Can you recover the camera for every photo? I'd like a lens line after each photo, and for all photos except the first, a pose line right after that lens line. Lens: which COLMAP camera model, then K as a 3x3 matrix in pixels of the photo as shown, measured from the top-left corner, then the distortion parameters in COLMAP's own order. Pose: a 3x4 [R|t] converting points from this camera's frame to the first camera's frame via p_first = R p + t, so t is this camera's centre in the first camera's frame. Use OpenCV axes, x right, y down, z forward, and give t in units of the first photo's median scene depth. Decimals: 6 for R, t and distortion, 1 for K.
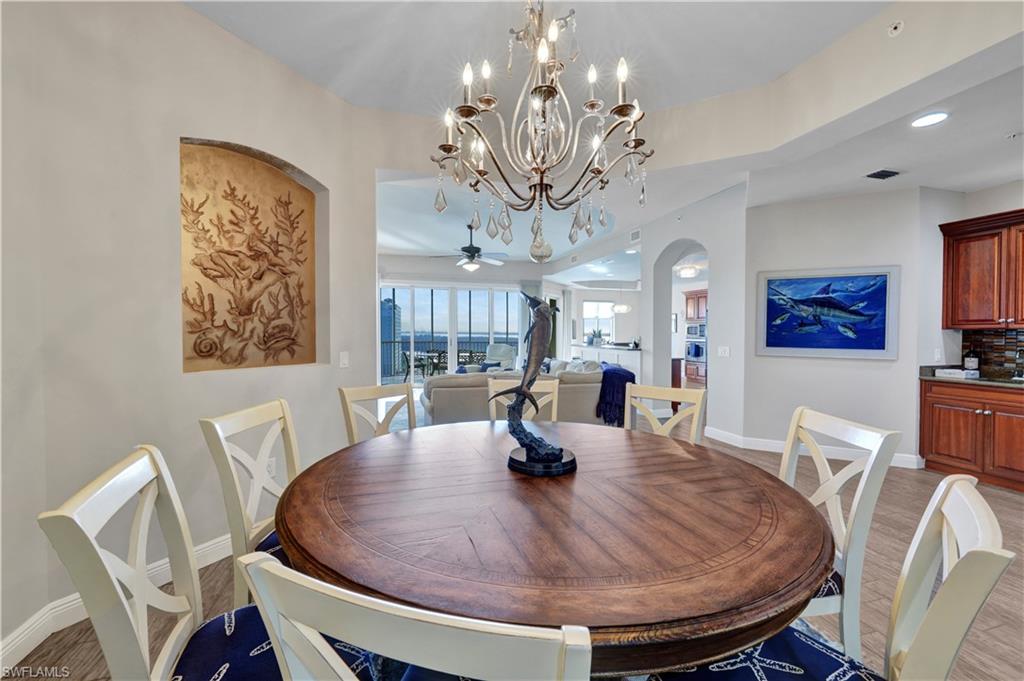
lens RADIAL K [[412.3, 0, 512.0], [0, 412.3, 340.5], [0, 0, 1]] dist [-0.001524, -0.000137]
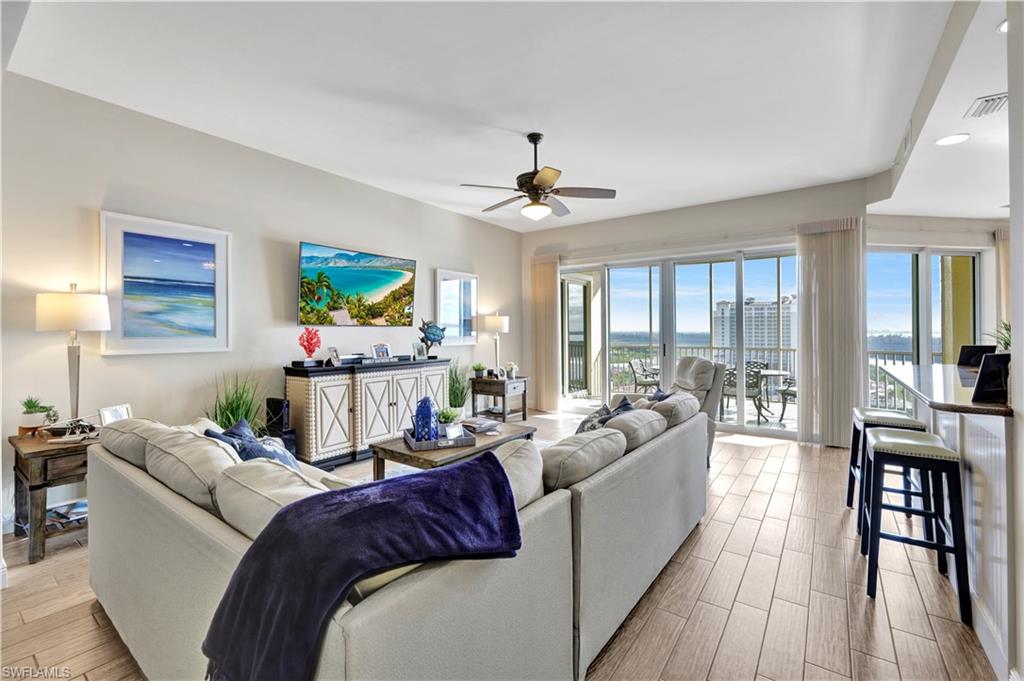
lens RADIAL K [[435.4, 0, 512.0], [0, 435.4, 340.5], [0, 0, 1]] dist [0.000522, 0.000116]
pose [[0.605084, 0.011574, -0.796077, 0.200313], [-0.012850, 0.999906, 0.004770, -0.009426], [0.796058, 0.007343, 0.605176, 0.386340]]
